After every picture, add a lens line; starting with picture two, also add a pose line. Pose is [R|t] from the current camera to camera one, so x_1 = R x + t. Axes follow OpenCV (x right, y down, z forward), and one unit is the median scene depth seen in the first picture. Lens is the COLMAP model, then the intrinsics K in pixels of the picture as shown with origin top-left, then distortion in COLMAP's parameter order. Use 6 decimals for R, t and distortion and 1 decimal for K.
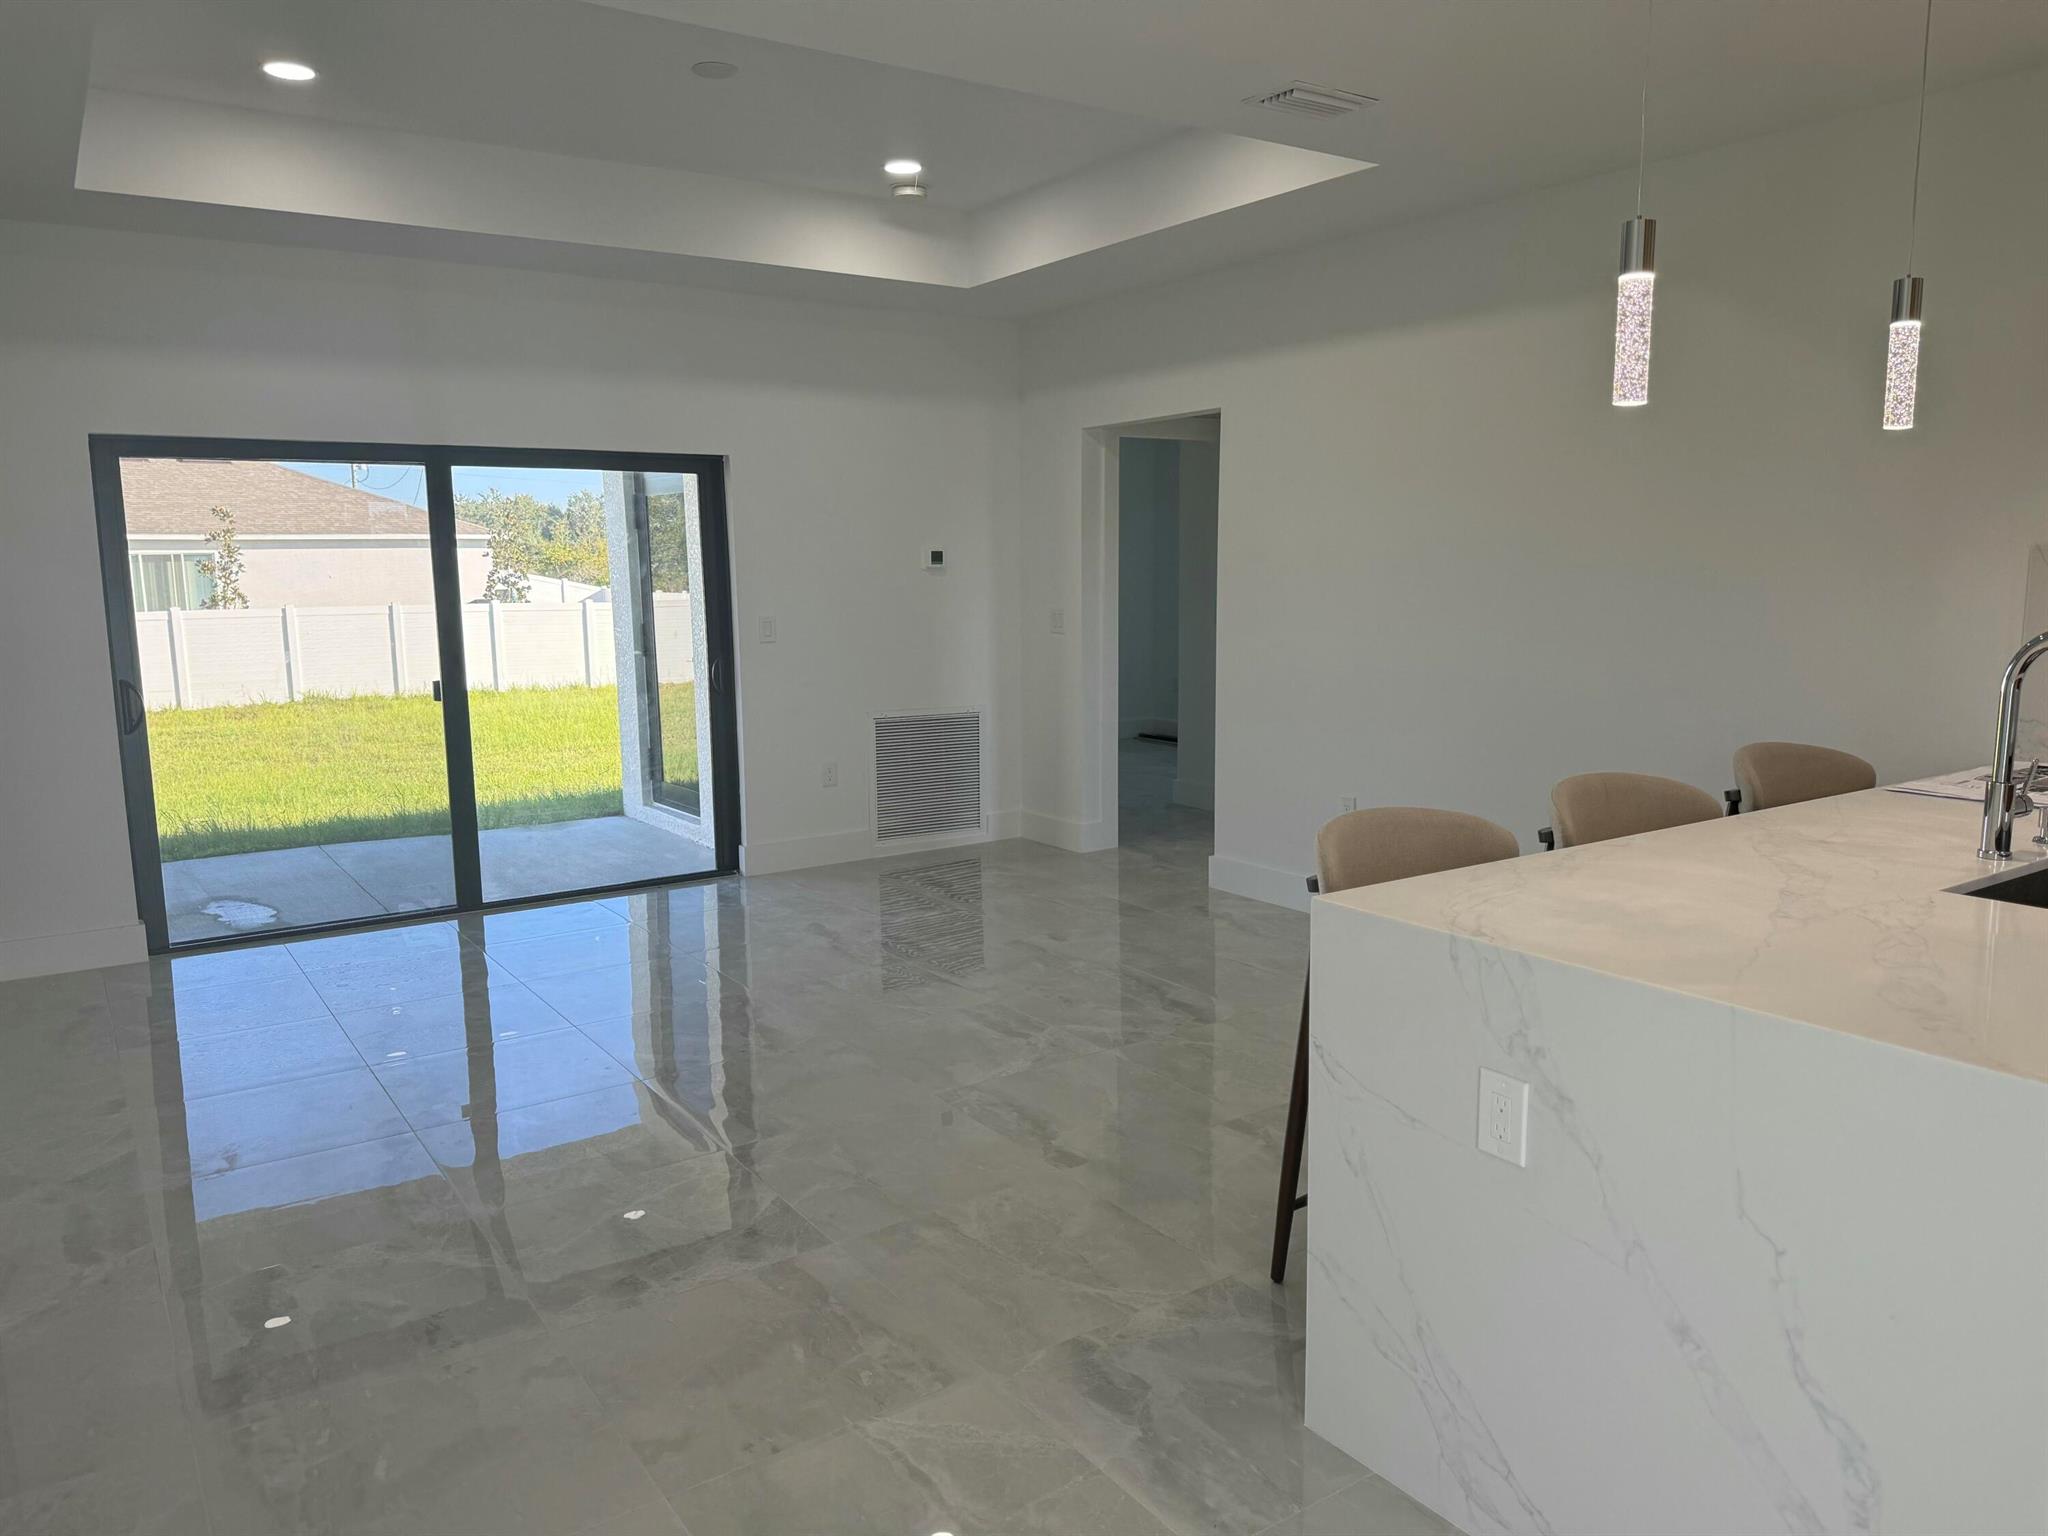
lens RADIAL K [[1461.9, 0, 949.5], [0, 1461.9, 690.1], [0, 0, 1]] dist [0.046778, -0.046101]
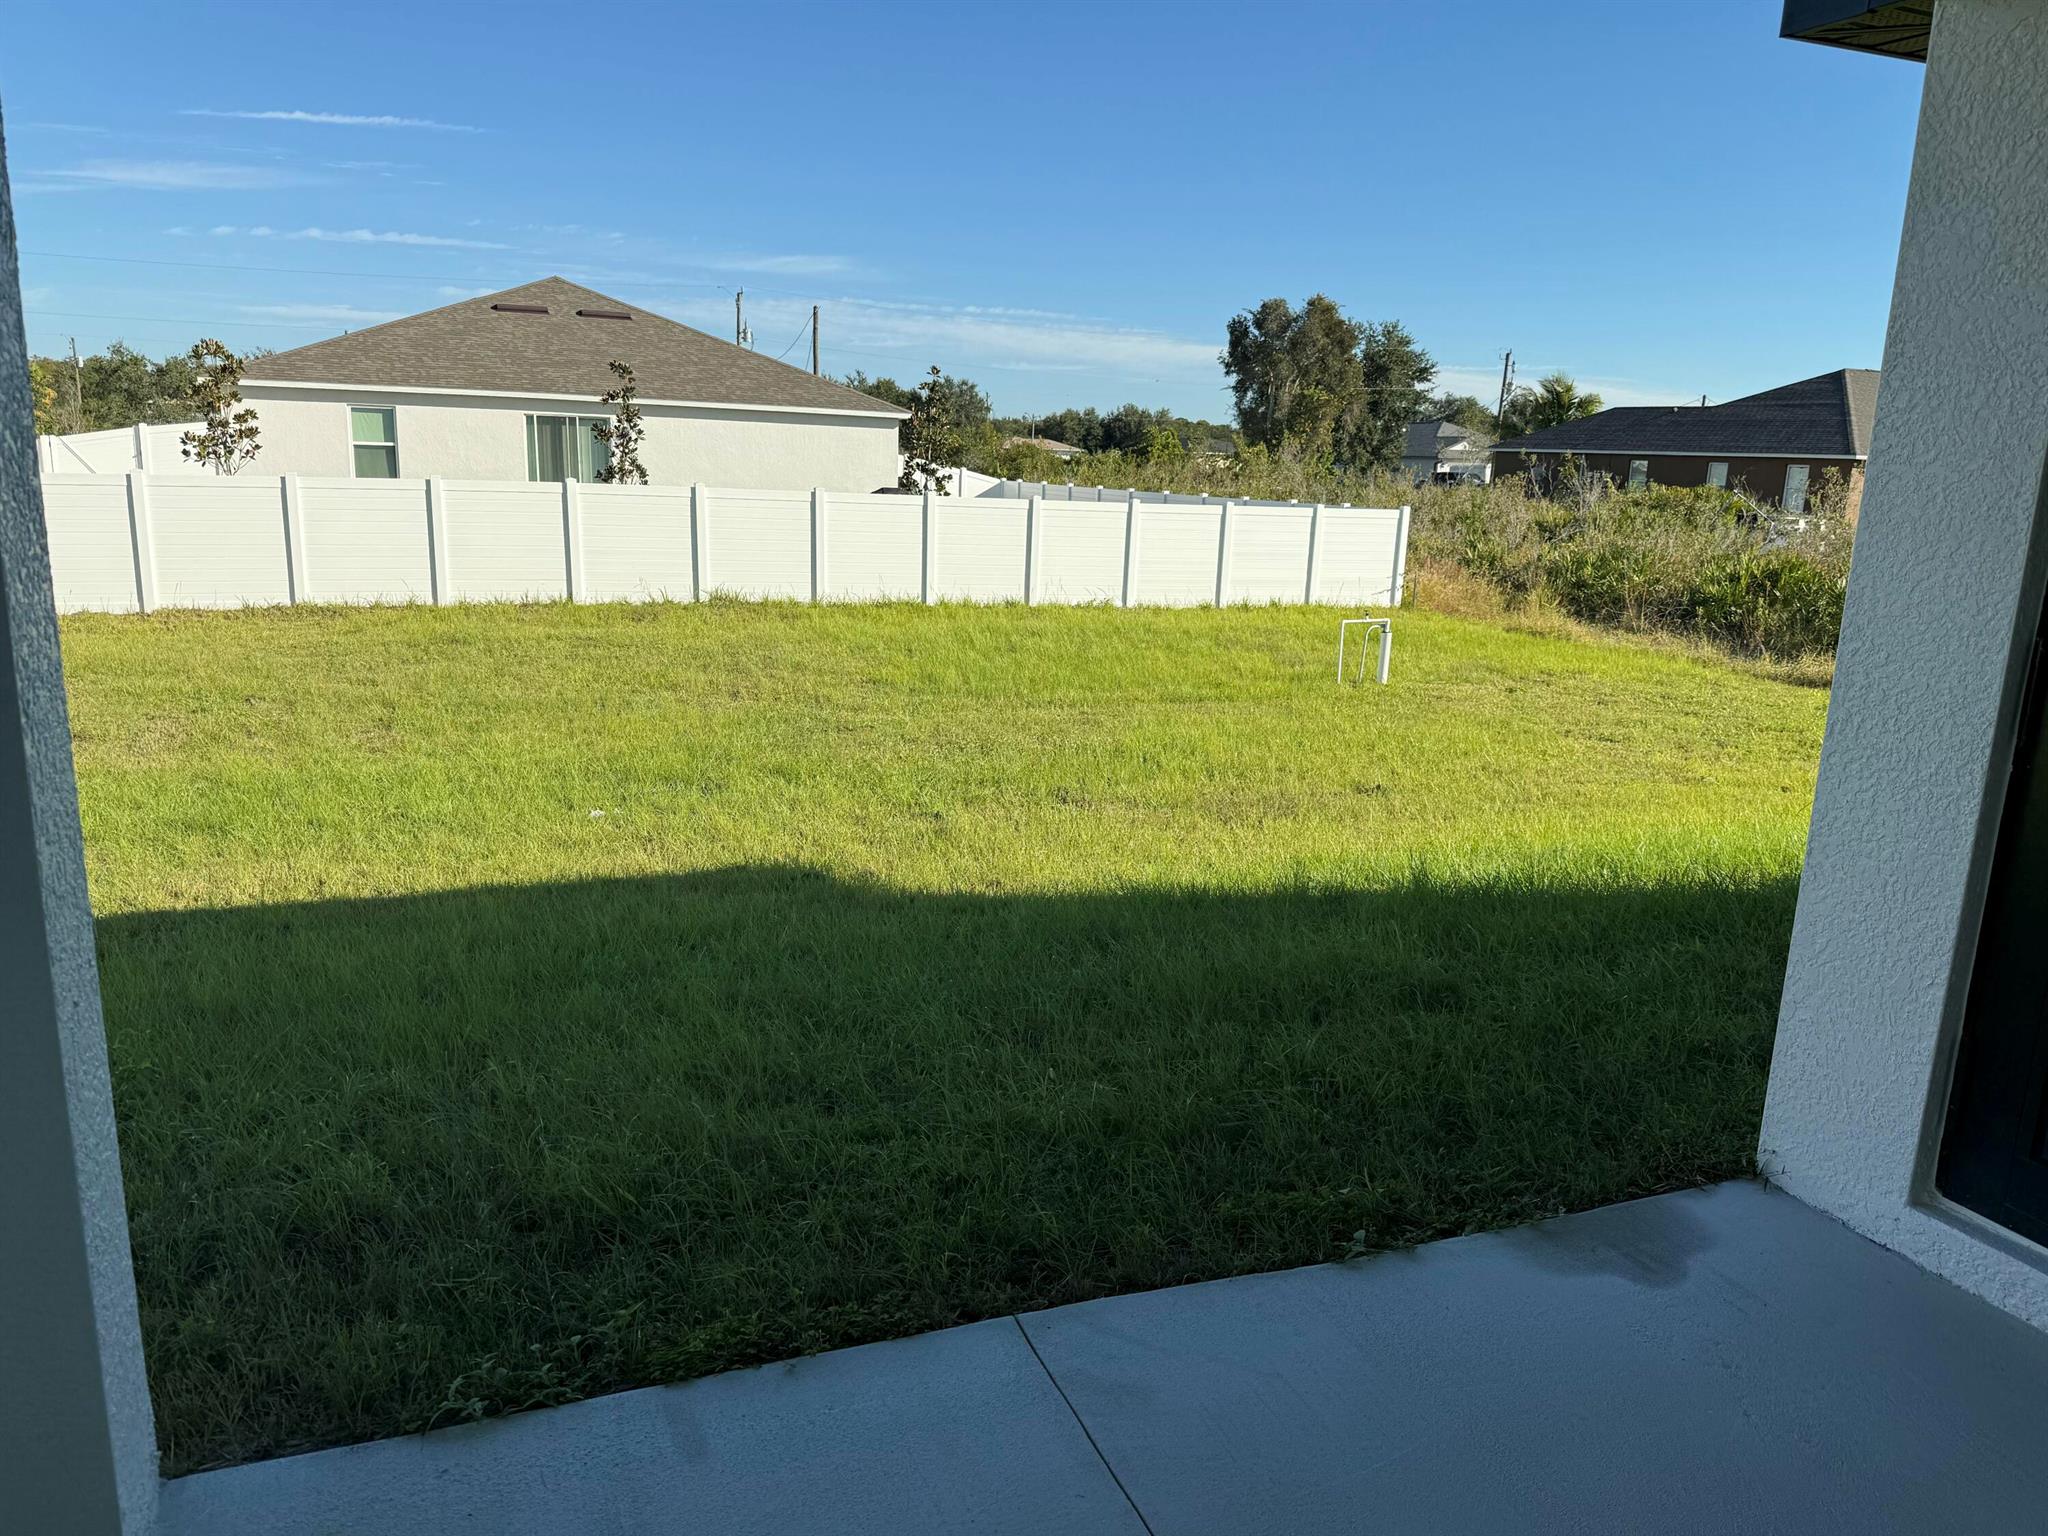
lens RADIAL K [[1461.9, 0, 1016.2], [0, 1461.9, 778.0], [0, 0, 1]] dist [0.046778, -0.046101]
pose [[0.980064, 0.093163, -0.175484, -0.093690], [-0.070808, 0.989033, 0.129615, -0.011202], [0.185635, -0.114605, 0.975913, 0.174977]]
